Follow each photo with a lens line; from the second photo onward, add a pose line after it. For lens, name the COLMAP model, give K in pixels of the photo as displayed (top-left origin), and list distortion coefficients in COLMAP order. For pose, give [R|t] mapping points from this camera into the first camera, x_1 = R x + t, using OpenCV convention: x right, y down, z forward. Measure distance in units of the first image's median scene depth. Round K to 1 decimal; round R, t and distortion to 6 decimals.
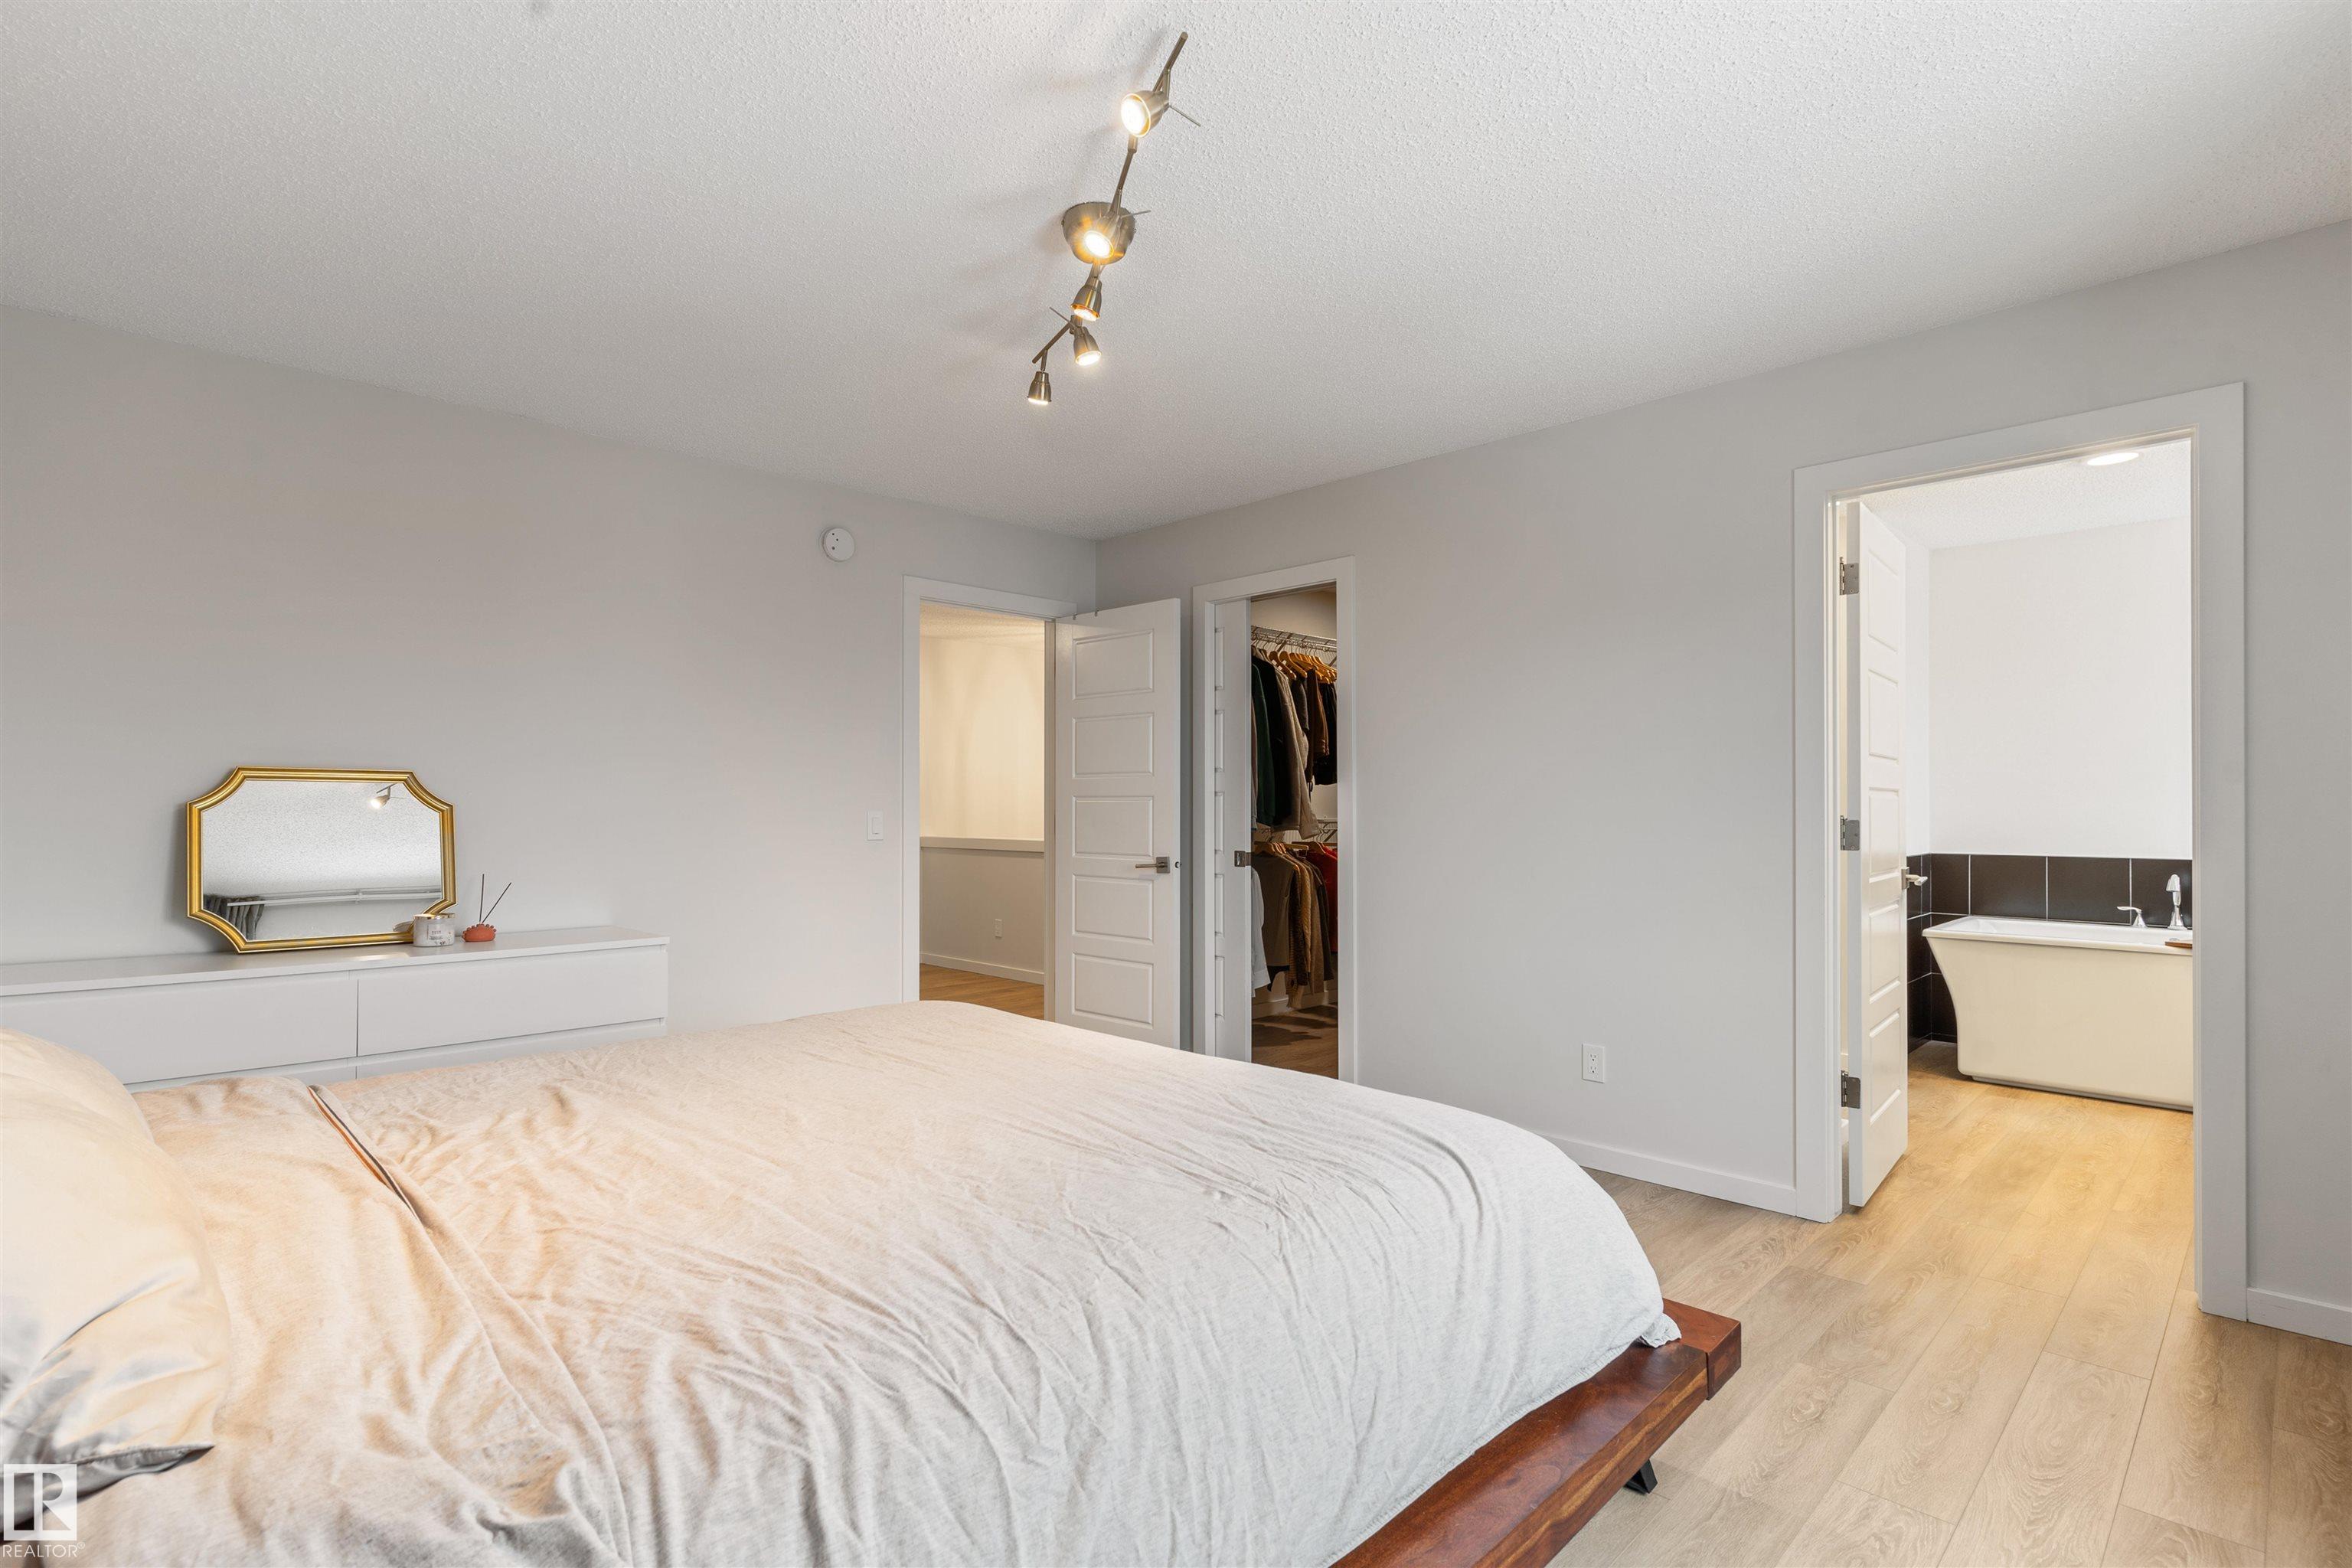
lens RADIAL K [[1130.9, 0, 1176.7], [0, 1130.9, 799.7], [0, 0, 1]] dist [0.006437, 0.000288]
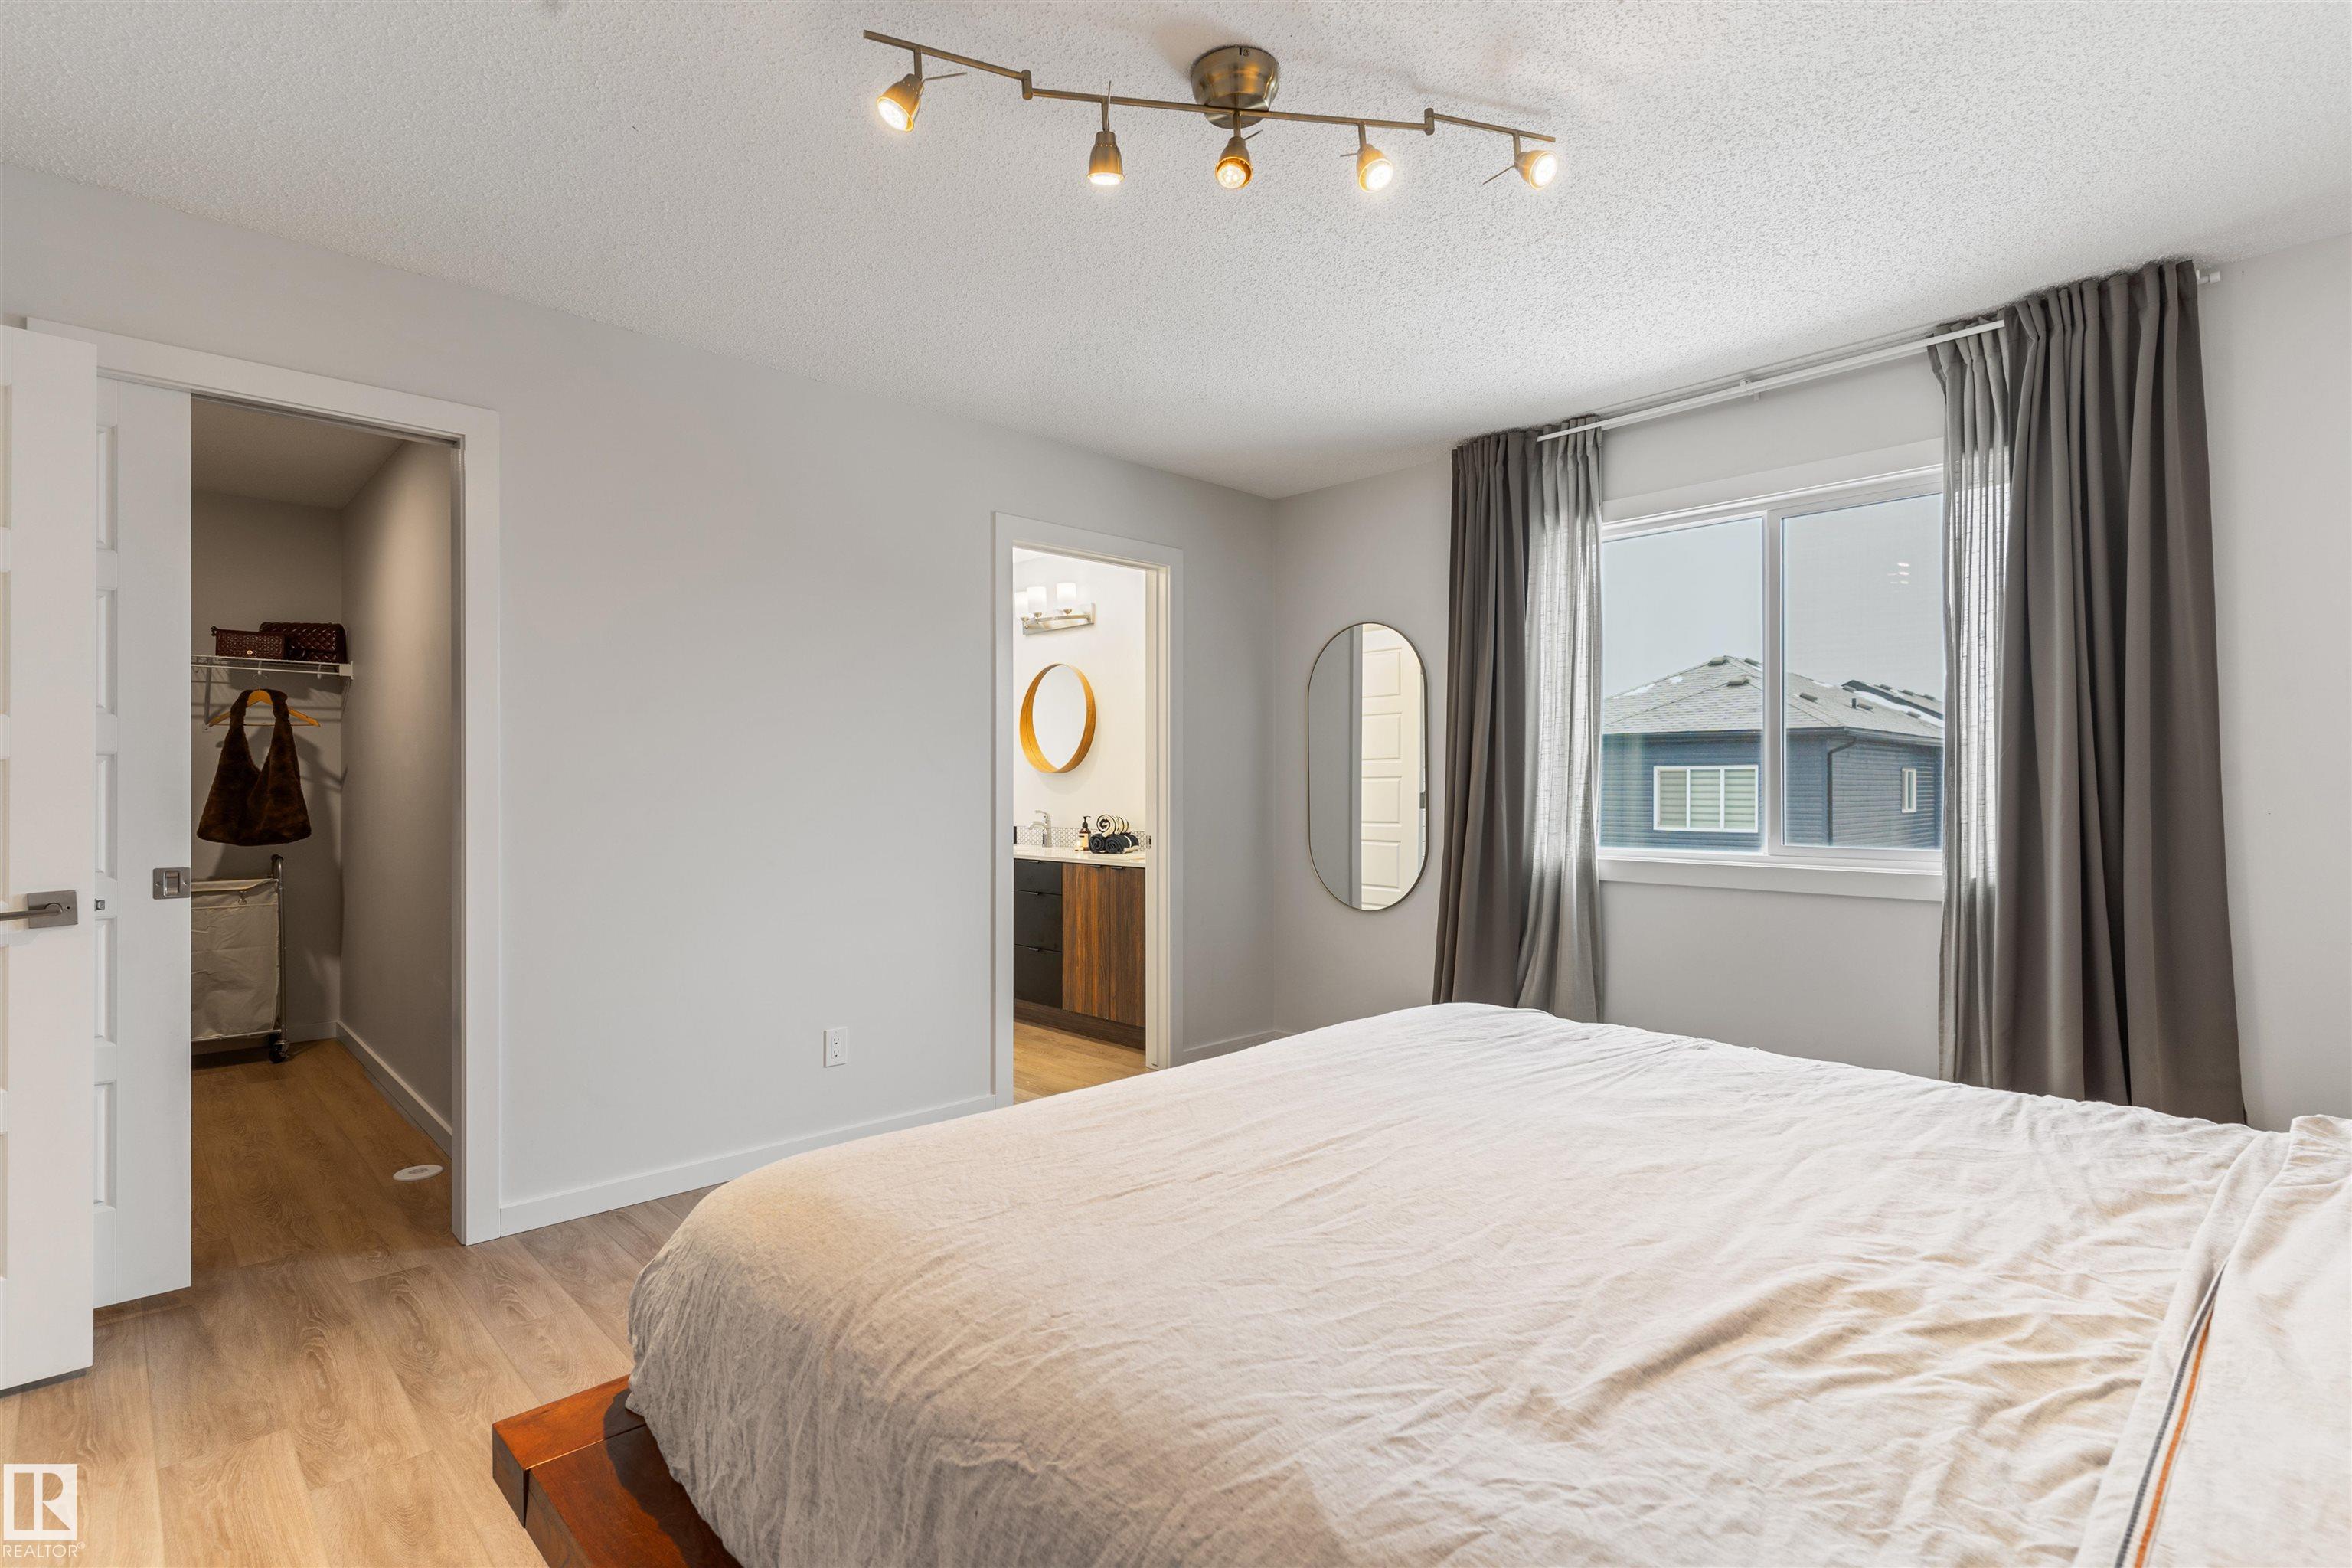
lens RADIAL K [[1130.9, 0, 1170.9], [0, 1130.9, 792.4], [0, 0, 1]] dist [0.006437, 0.000288]
pose [[0.019031, -0.005261, 0.999805, -0.454879], [-0.004744, 0.999974, 0.005352, 0.005396], [-0.999808, -0.004844, 0.019006, 0.526775]]
